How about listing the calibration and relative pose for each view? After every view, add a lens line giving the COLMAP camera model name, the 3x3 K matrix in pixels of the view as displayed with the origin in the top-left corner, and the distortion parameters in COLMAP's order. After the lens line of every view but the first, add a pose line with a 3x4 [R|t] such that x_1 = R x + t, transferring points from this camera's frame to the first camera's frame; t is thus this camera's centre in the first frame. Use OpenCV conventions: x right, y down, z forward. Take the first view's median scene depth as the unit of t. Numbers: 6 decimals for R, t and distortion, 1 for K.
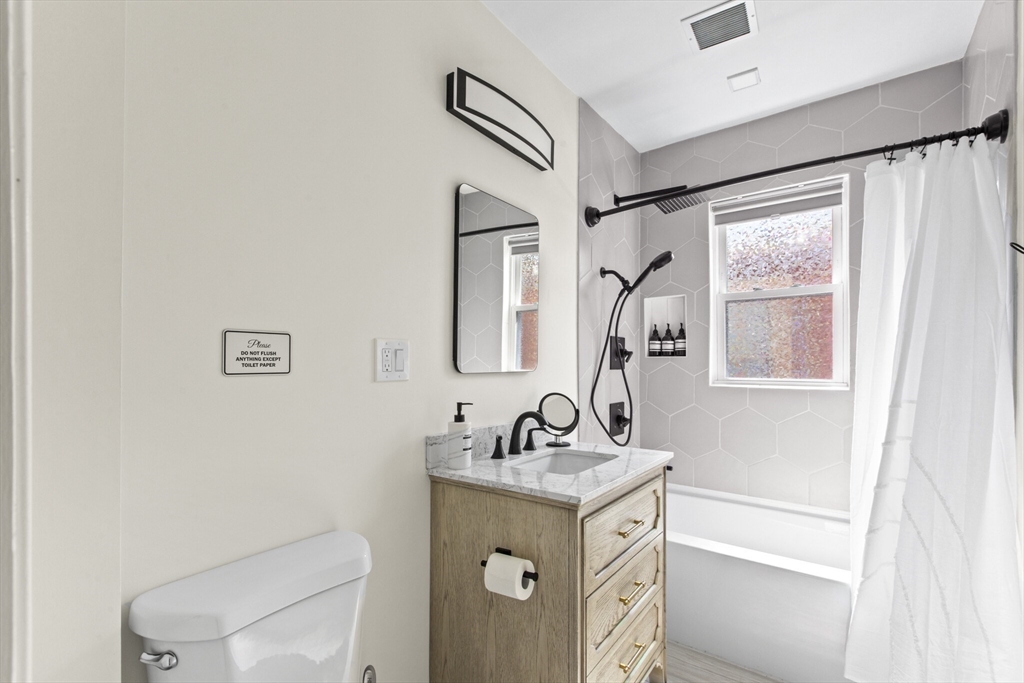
lens RADIAL K [[463.2, 0, 513.5], [0, 463.2, 359.2], [0, 0, 1]] dist [0.004798, -0.000096]
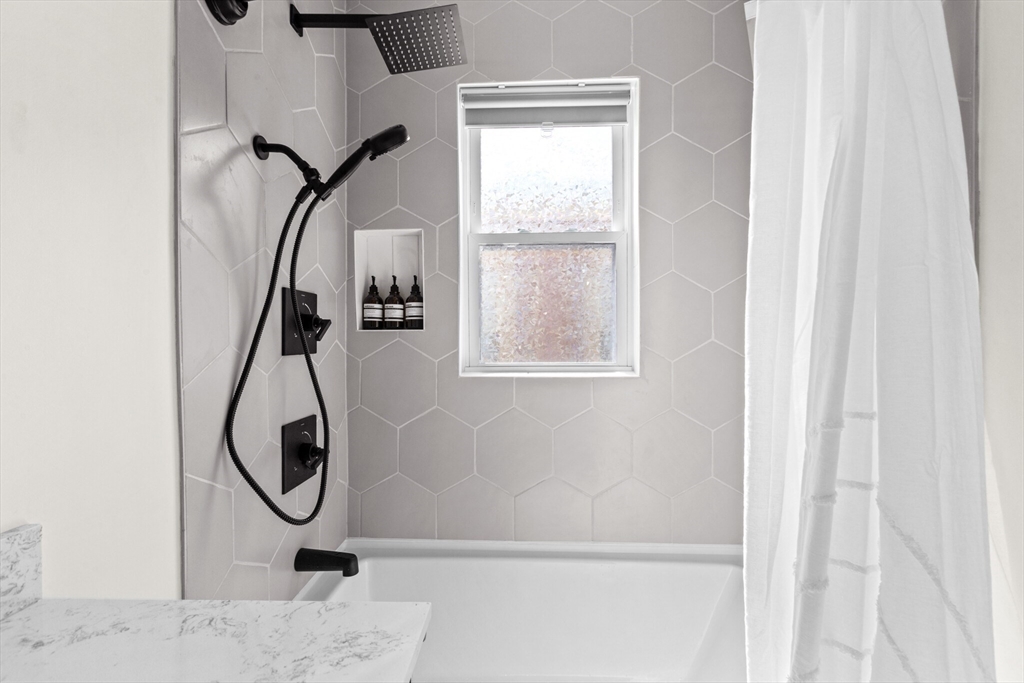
lens RADIAL K [[463.2, 0, 512.1], [0, 463.2, 337.2], [0, 0, 1]] dist [0.004798, -0.000096]
pose [[0.829986, -0.005321, 0.557758, 0.135873], [0.000752, 0.999964, 0.008421, -0.001132], [-0.557783, -0.006570, 0.829961, 0.453501]]
